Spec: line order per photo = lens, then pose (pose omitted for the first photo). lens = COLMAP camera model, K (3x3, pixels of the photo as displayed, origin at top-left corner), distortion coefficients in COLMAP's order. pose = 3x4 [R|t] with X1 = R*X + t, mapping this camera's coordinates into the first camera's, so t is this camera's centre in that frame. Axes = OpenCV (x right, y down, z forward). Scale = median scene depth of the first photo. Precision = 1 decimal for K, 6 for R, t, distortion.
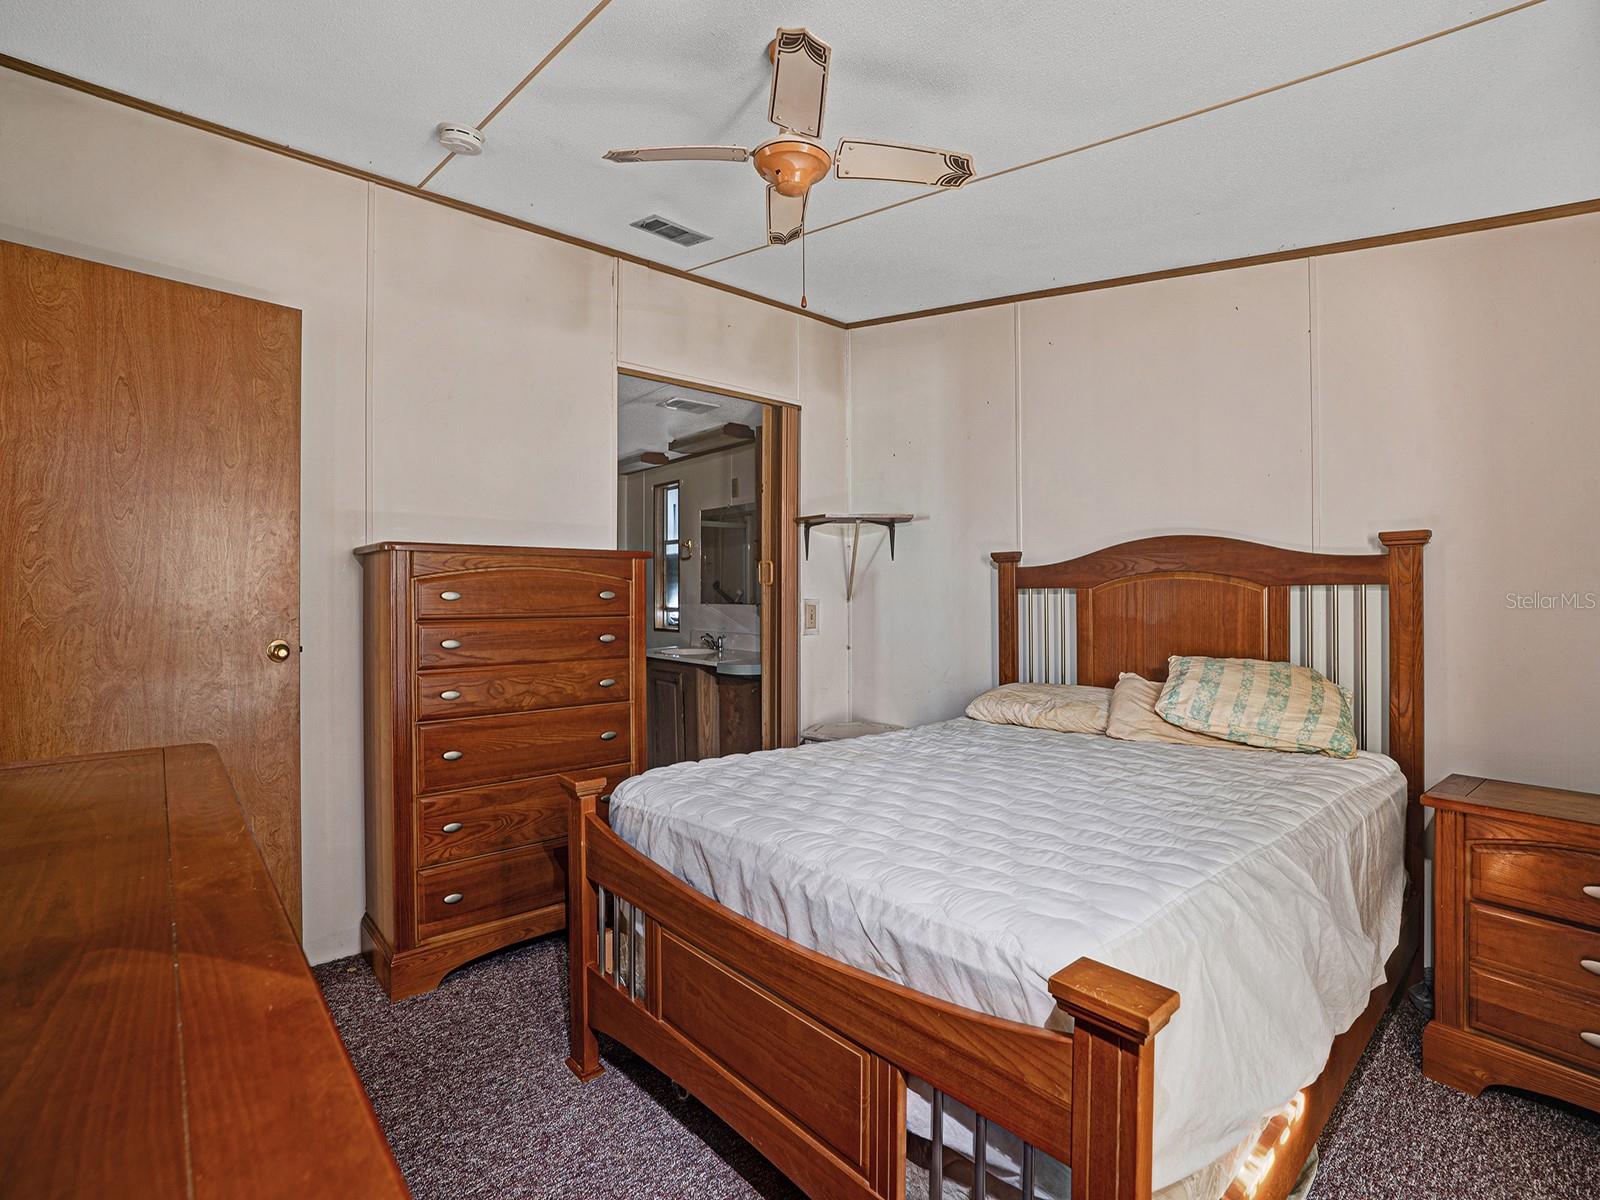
lens RADIAL K [[753.5, 0, 804.4], [0, 753.5, 603.4], [0, 0, 1]] dist [-0.051734, 0.013794]
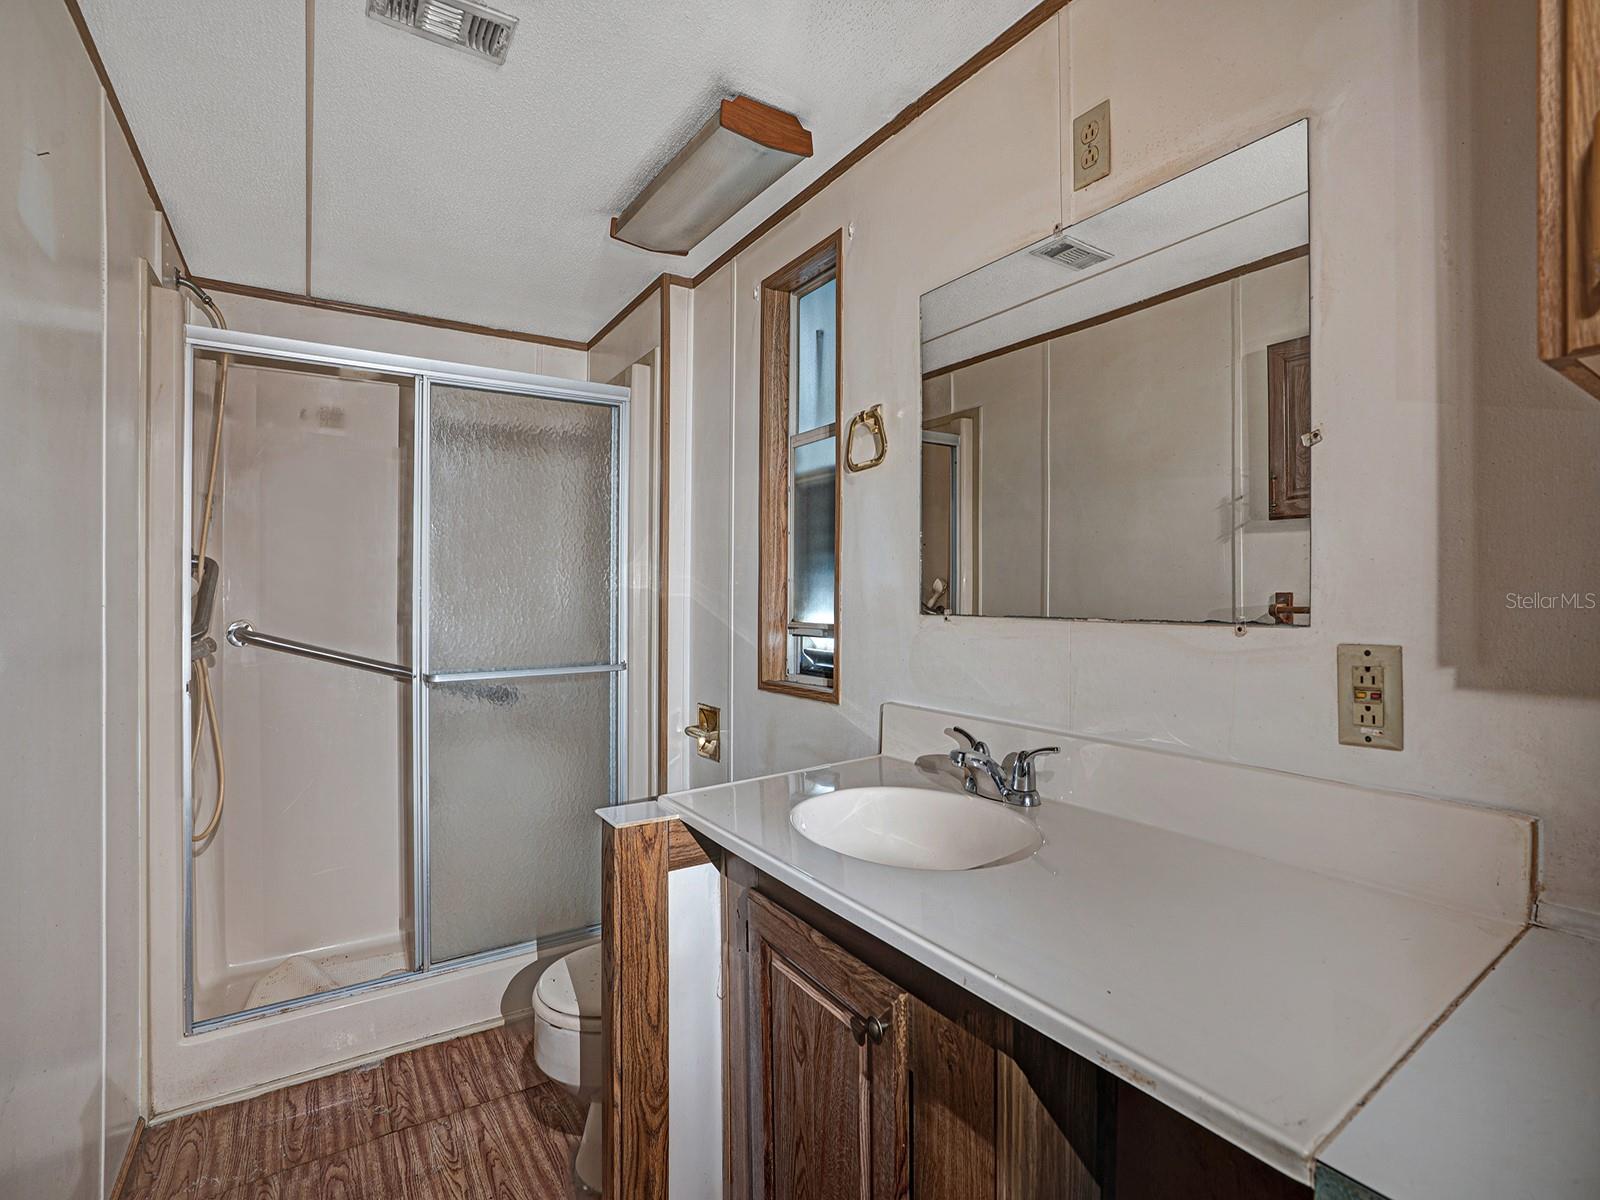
lens RADIAL K [[753.5, 0, 804.4], [0, 753.5, 603.4], [0, 0, 1]] dist [-0.051734, 0.013794]
pose [[0.992167, 0.000845, -0.124914, -0.135263], [-0.000805, 1.000000, 0.000374, -0.004483], [0.124914, -0.000270, 0.992168, 0.646154]]
